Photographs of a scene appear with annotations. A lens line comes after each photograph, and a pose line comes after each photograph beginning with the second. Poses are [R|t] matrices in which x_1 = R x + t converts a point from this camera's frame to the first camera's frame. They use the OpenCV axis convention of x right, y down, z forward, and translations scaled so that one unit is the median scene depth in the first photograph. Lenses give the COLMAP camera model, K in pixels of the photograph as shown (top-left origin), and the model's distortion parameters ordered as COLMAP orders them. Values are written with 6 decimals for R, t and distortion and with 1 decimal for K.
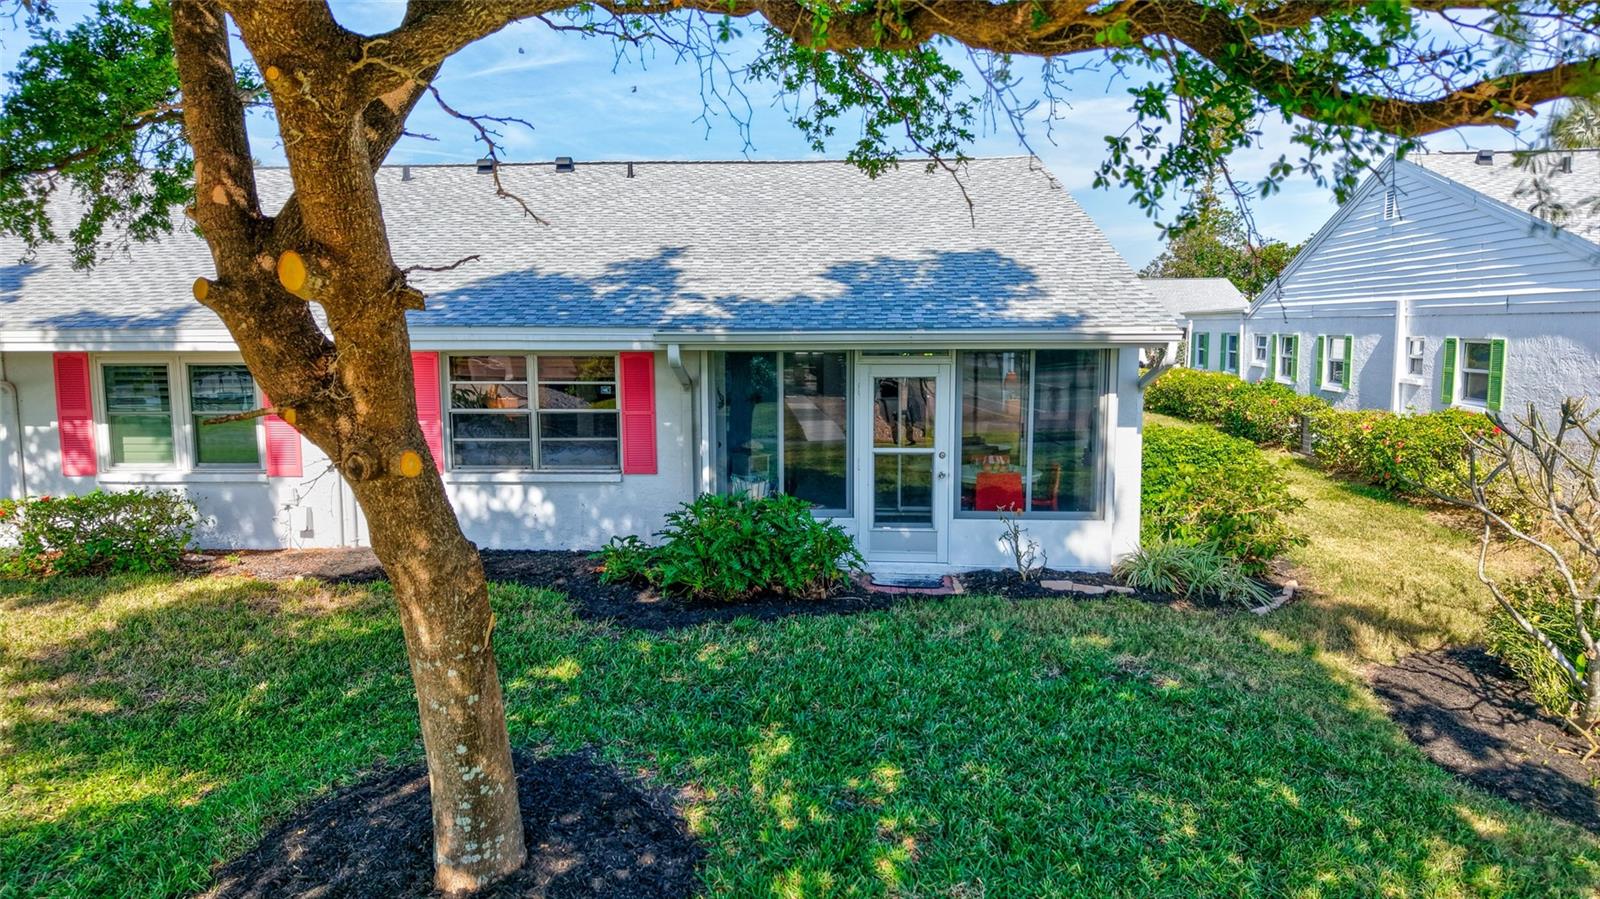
lens RADIAL K [[1091.7, 0, 800.0], [0, 1091.7, 449.5], [0, 0, 1]] dist [0.006860, -0.005786]
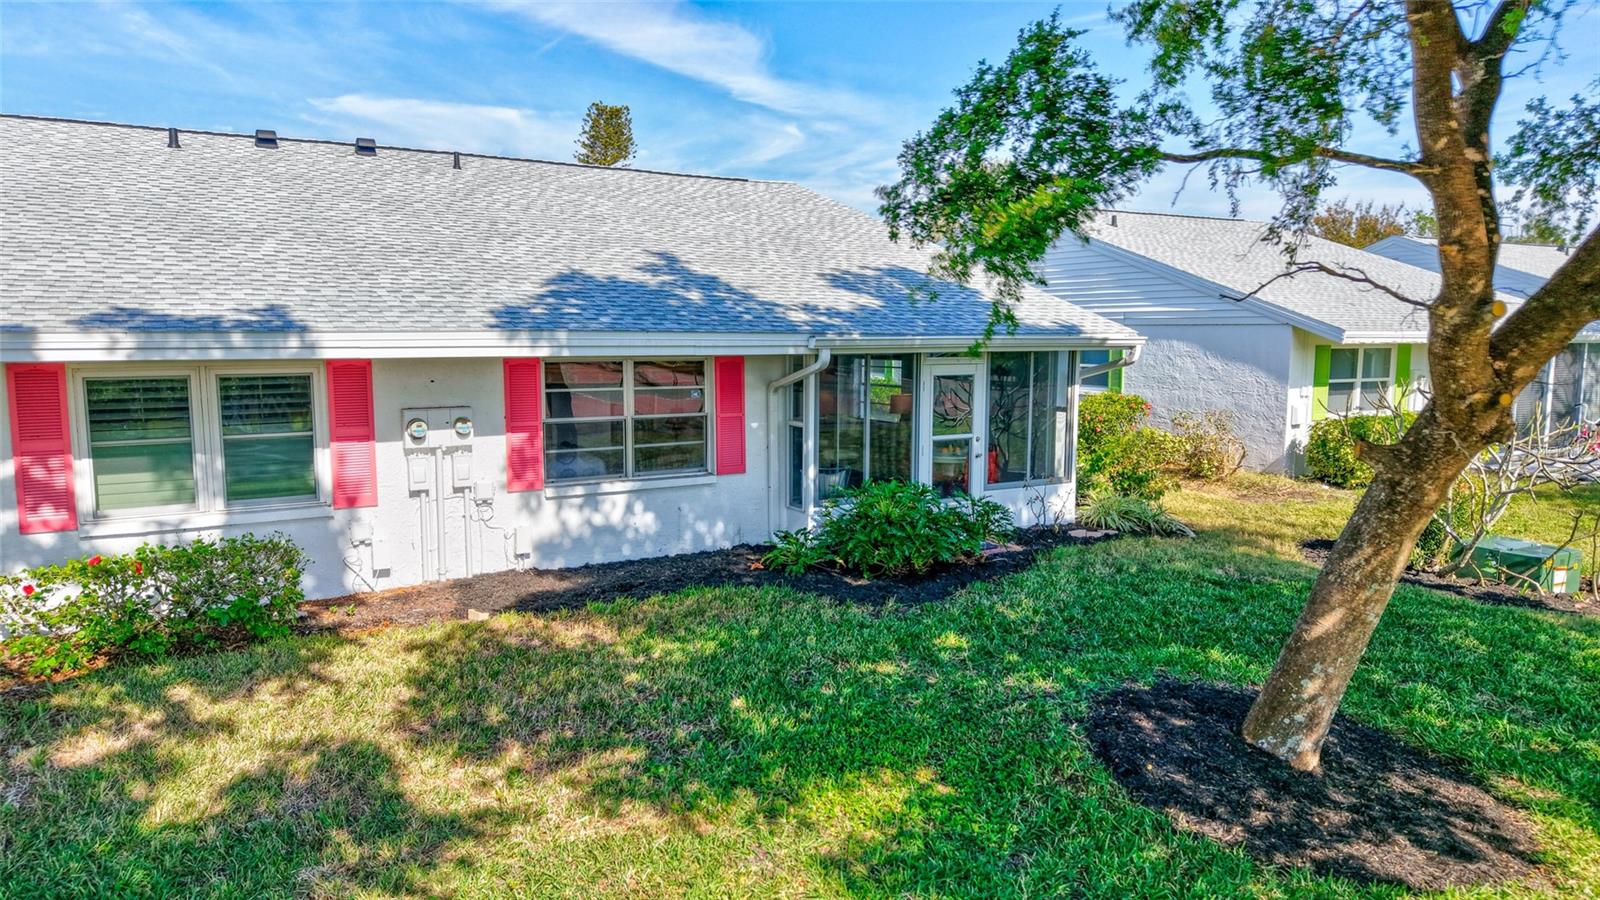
lens RADIAL K [[1091.7, 0, 800.0], [0, 1091.7, 450.0], [0, 0, 1]] dist [0.006860, -0.005786]
pose [[0.814032, -0.058633, 0.577852, -0.684336], [0.059909, 0.998061, 0.016875, -0.014275], [-0.577722, 0.020882, 0.815967, 0.120839]]
